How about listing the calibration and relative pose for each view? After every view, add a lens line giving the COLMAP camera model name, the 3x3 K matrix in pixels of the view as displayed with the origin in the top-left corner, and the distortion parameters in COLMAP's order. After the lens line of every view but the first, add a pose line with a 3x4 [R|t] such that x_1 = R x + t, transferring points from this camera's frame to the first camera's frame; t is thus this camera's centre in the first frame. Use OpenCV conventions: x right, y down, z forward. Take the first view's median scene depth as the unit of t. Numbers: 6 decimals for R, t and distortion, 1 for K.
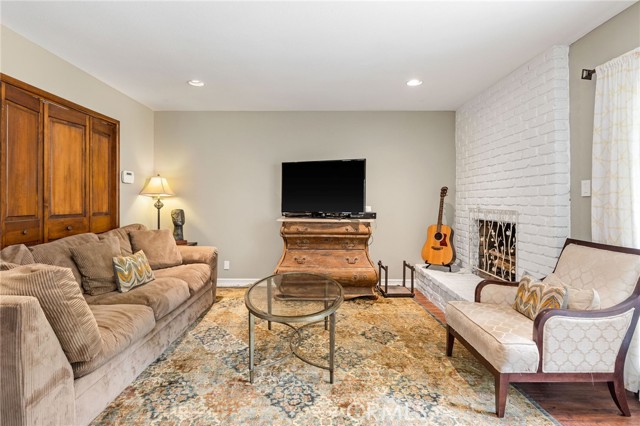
lens RADIAL K [[323.1, 0, 314.7], [0, 323.1, 200.7], [0, 0, 1]] dist [0.001942, -0.002914]
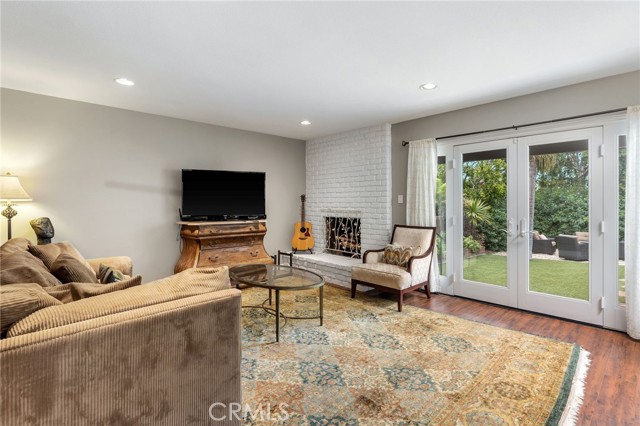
lens RADIAL K [[323.1, 0, 310.8], [0, 323.1, 200.8], [0, 0, 1]] dist [0.001942, -0.002914]
pose [[0.727870, -0.000203, 0.685715, -0.612397], [0.001302, 0.999999, -0.001087, -0.017075], [-0.685714, 0.001684, 0.727869, -0.051582]]
